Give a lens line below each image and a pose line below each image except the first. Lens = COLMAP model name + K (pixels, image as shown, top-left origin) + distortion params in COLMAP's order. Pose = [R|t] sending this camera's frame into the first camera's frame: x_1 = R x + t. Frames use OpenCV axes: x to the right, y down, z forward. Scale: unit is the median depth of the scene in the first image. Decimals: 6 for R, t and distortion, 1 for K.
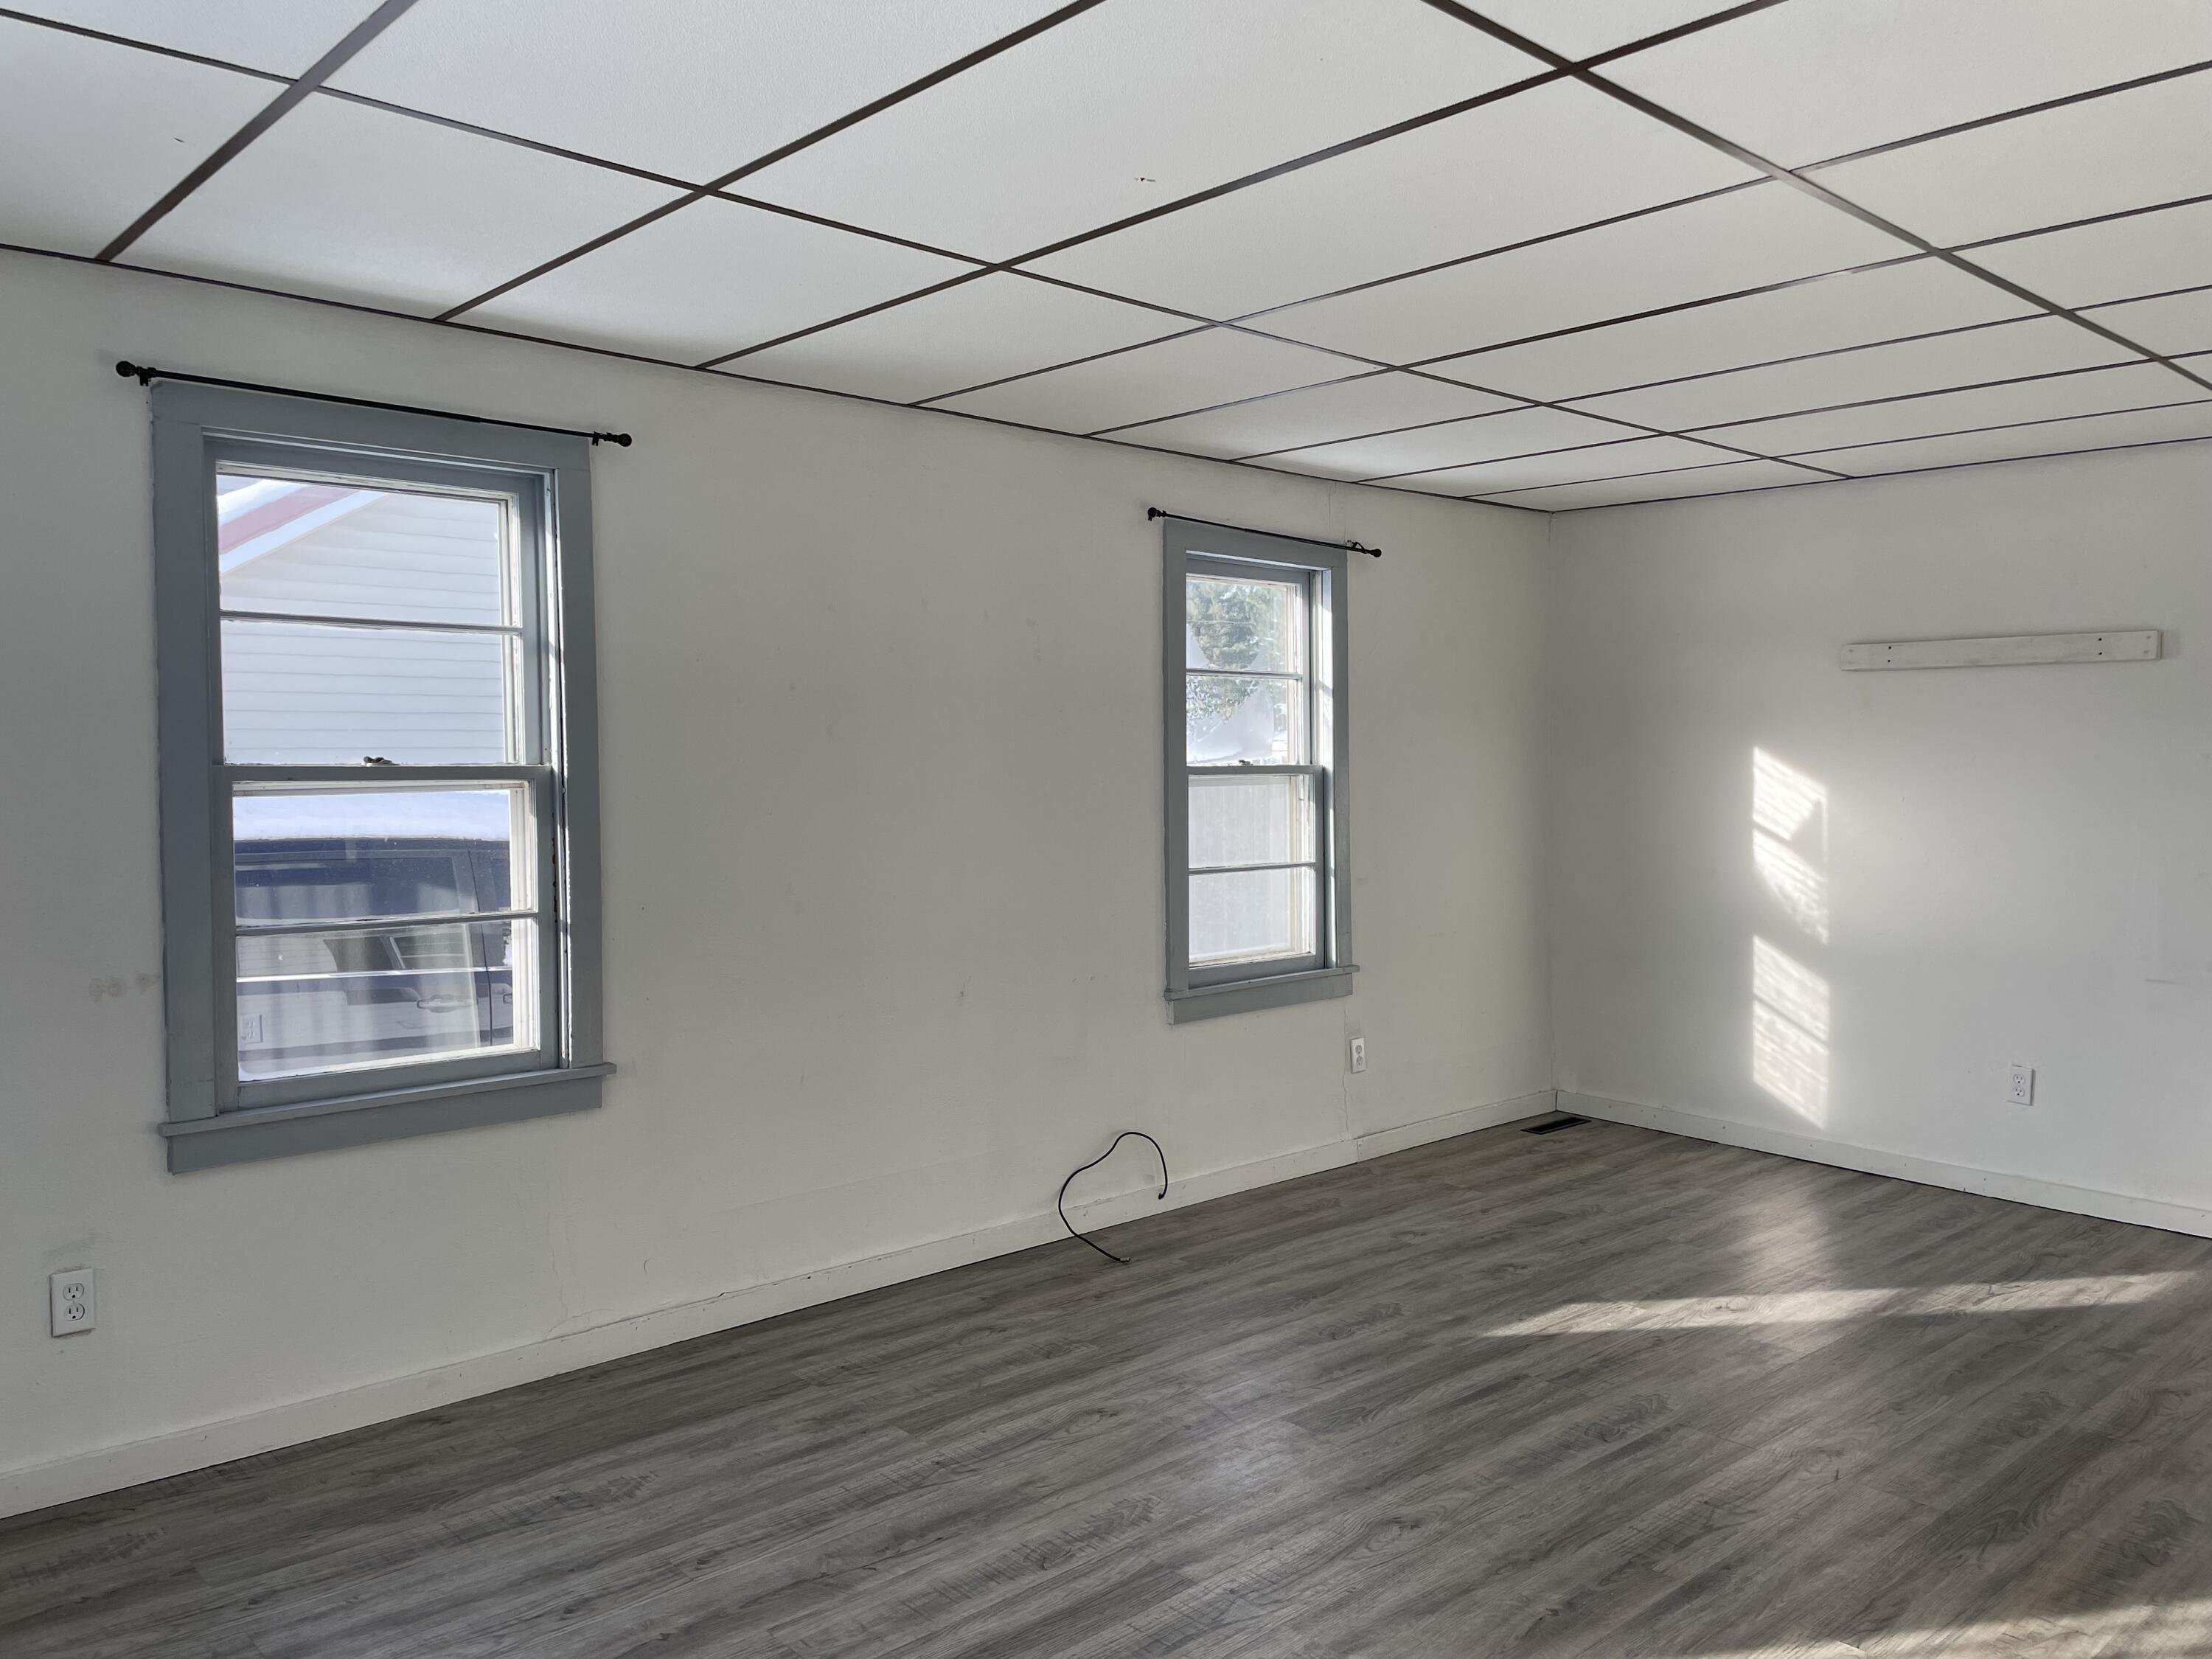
lens RADIAL K [[1694.4, 0, 1106.0], [0, 1694.4, 829.5], [0, 0, 1]] dist [-0.004880, -0.004023]
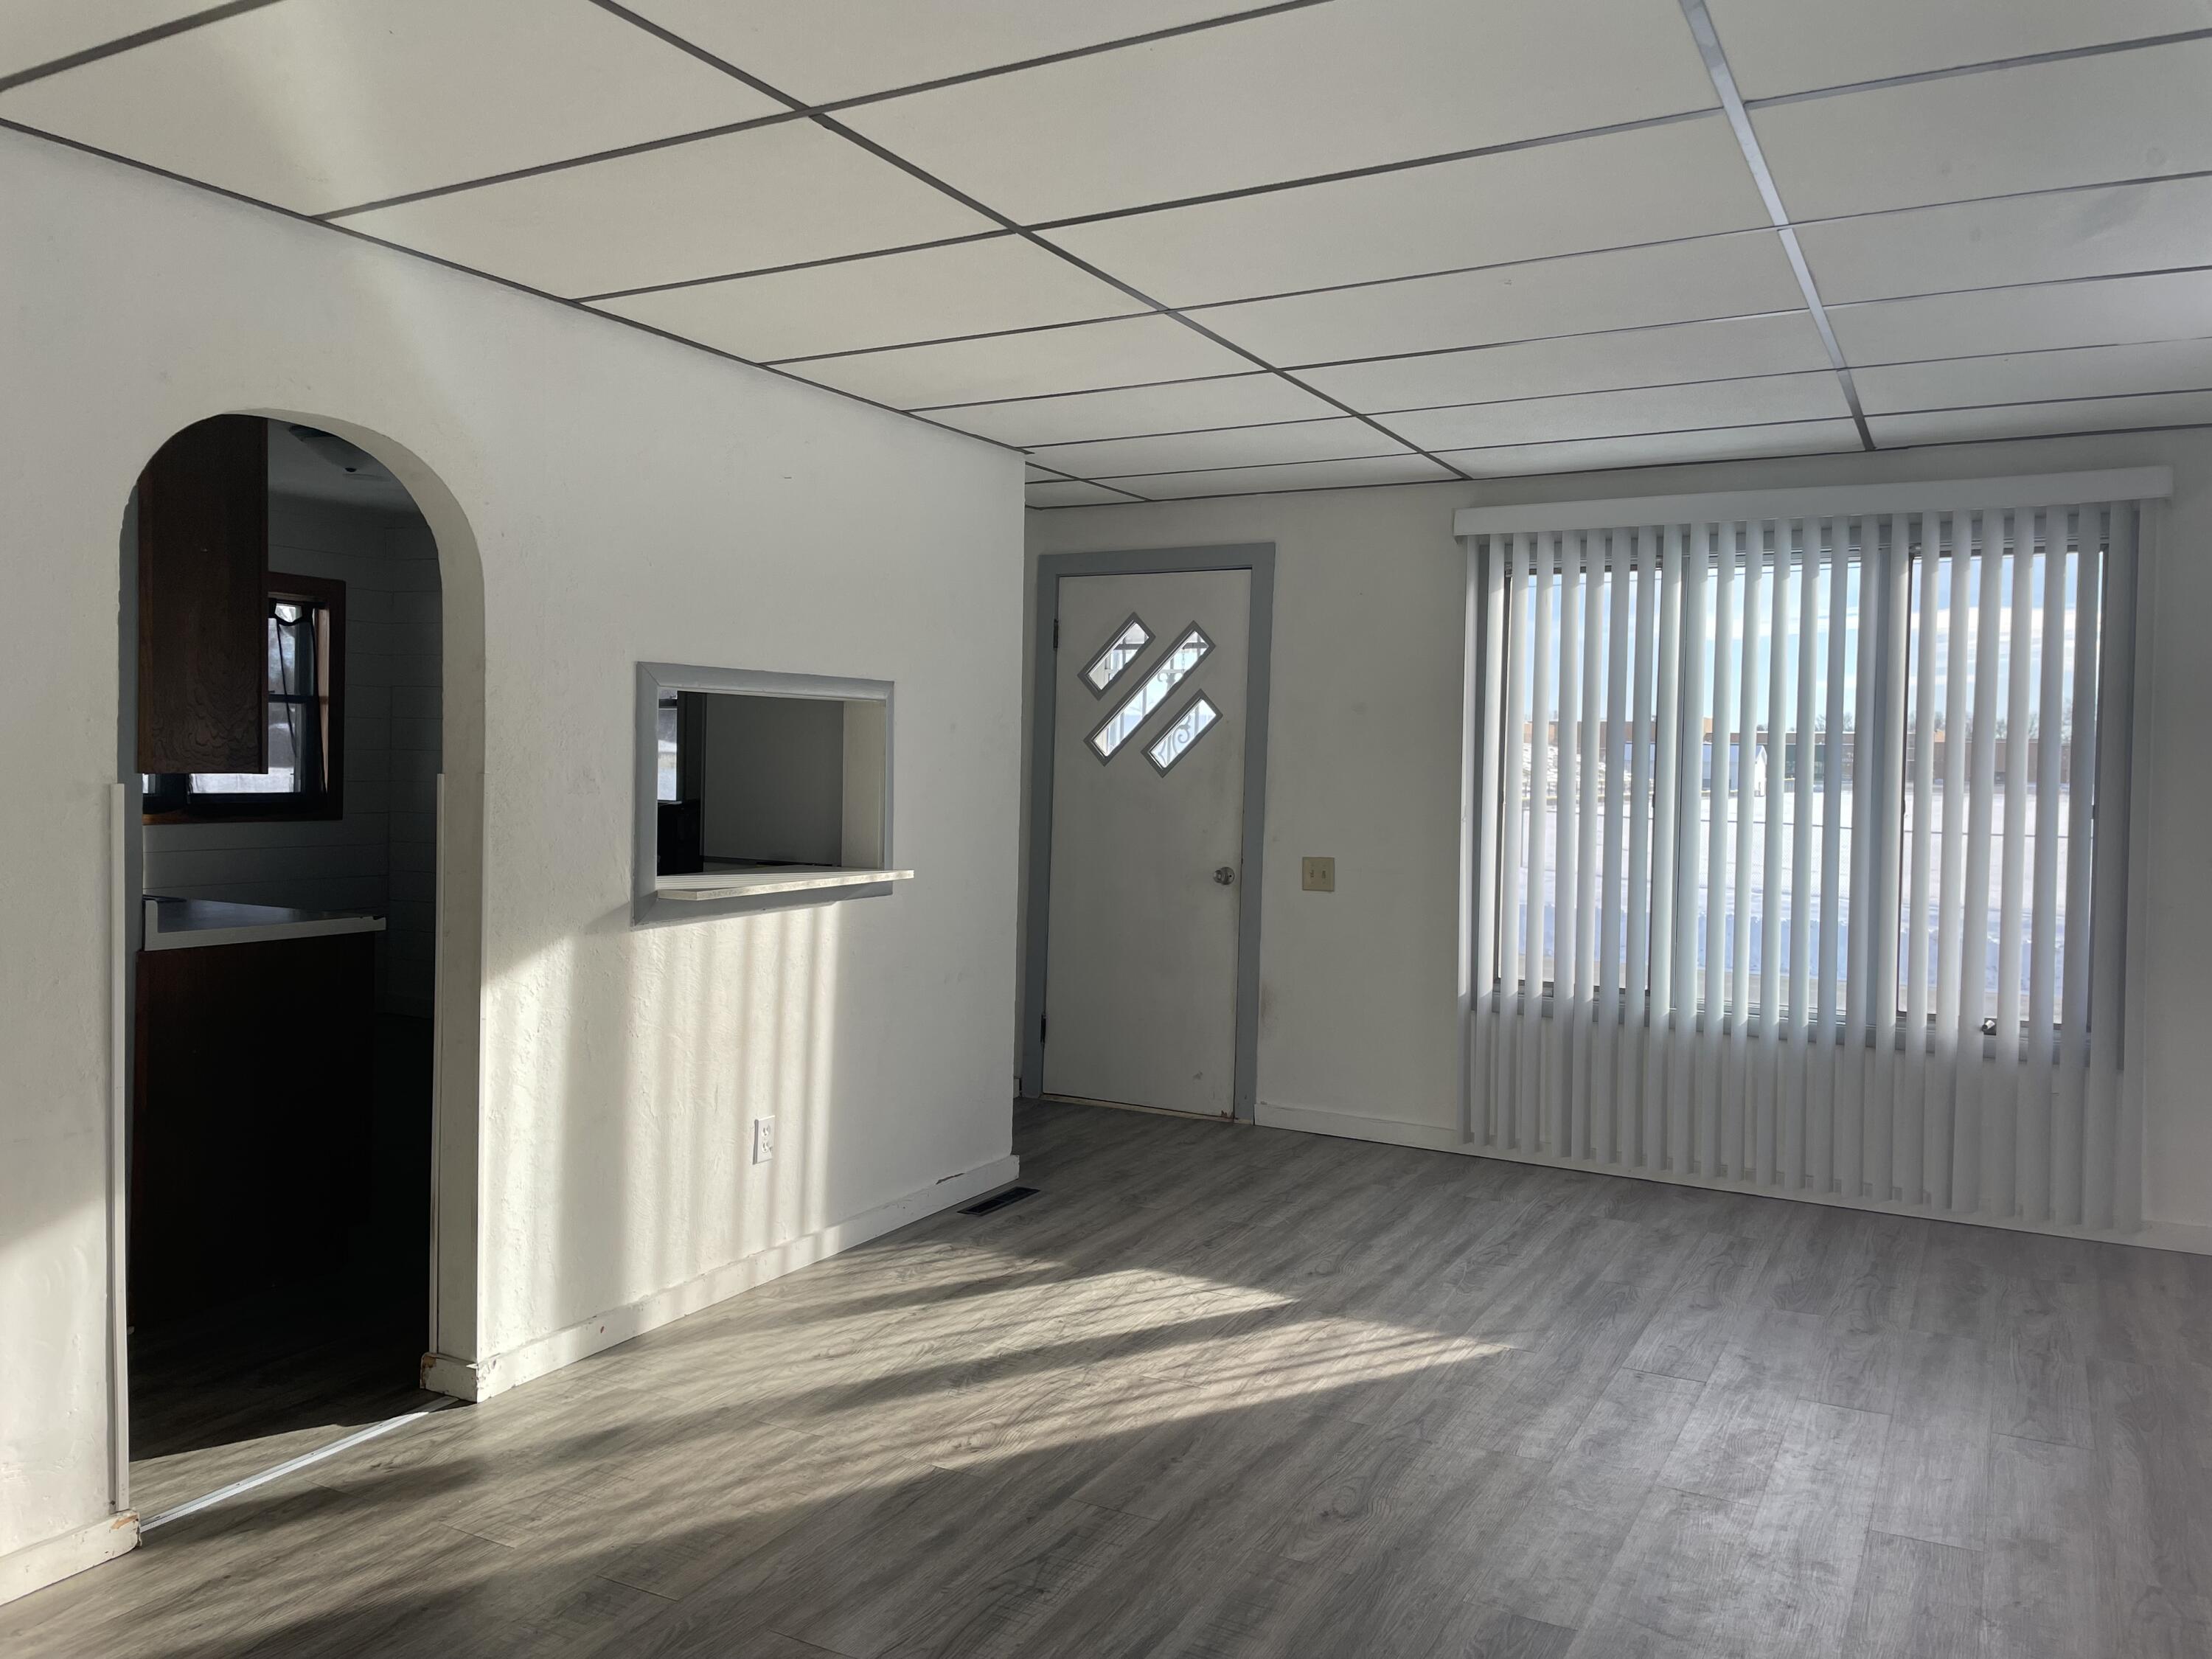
lens RADIAL K [[1648.0, 0, 1106.0], [0, 1648.0, 829.5], [0, 0, 1]] dist [0.109413, -0.131144]
pose [[-0.947587, 0.002529, -0.319486, 0.630097], [-0.024718, 0.996391, 0.081203, -0.068473], [0.318539, 0.084844, -0.944105, 1.889704]]
